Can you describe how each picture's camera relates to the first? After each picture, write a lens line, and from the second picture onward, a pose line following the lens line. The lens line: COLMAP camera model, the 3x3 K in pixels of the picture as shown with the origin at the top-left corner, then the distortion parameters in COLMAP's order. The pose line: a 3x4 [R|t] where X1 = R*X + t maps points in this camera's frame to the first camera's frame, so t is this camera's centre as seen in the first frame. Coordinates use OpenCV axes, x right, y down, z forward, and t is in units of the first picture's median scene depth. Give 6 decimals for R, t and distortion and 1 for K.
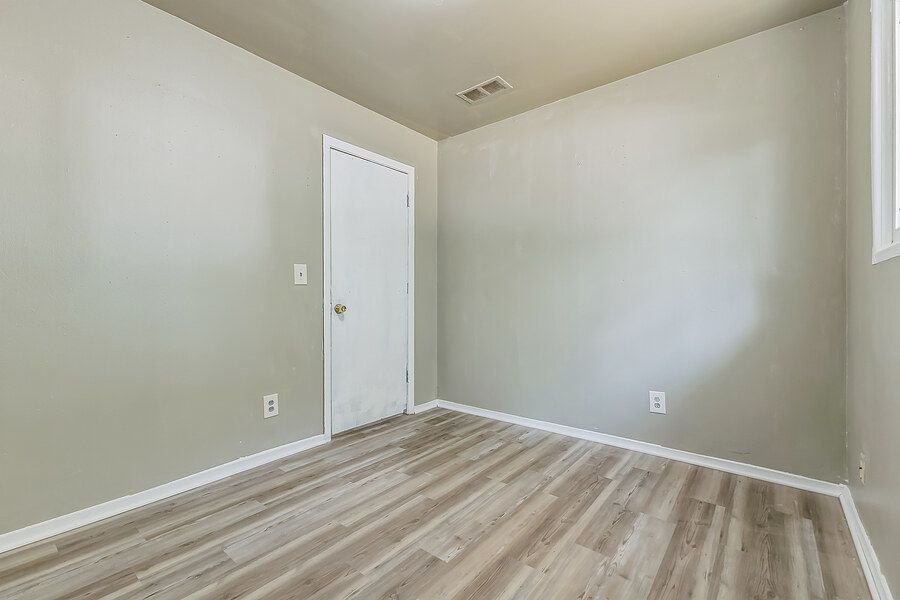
lens RADIAL K [[386.9, 0, 449.2], [0, 386.9, 299.1], [0, 0, 1]] dist [-0.000019, -0.000065]
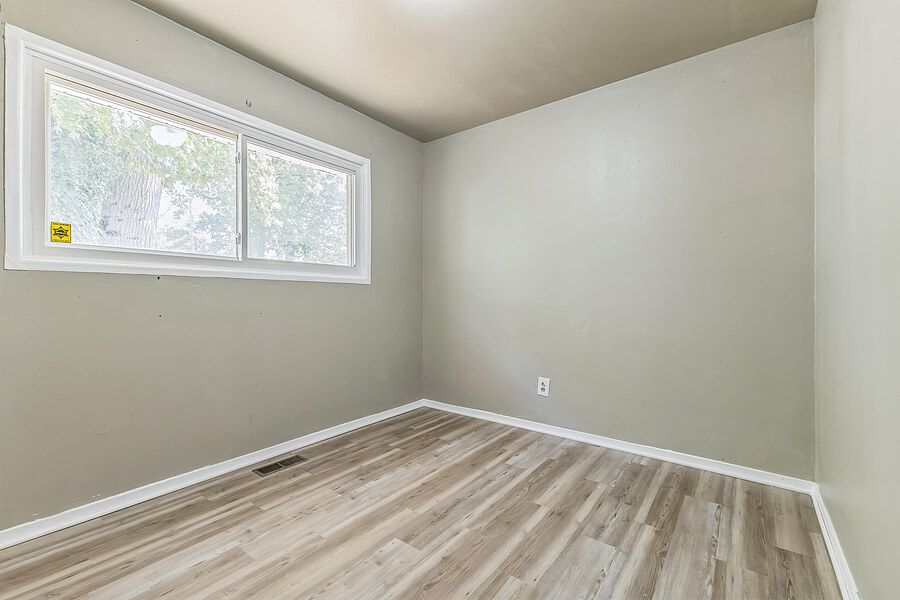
lens RADIAL K [[386.9, 0, 450.8], [0, 386.9, 299.2], [0, 0, 1]] dist [-0.000019, -0.000065]
pose [[-0.999546, 0.001740, -0.030091, -0.124405], [0.001710, 0.999998, 0.001006, -0.002000], [0.030093, 0.000955, -0.999547, 2.004844]]
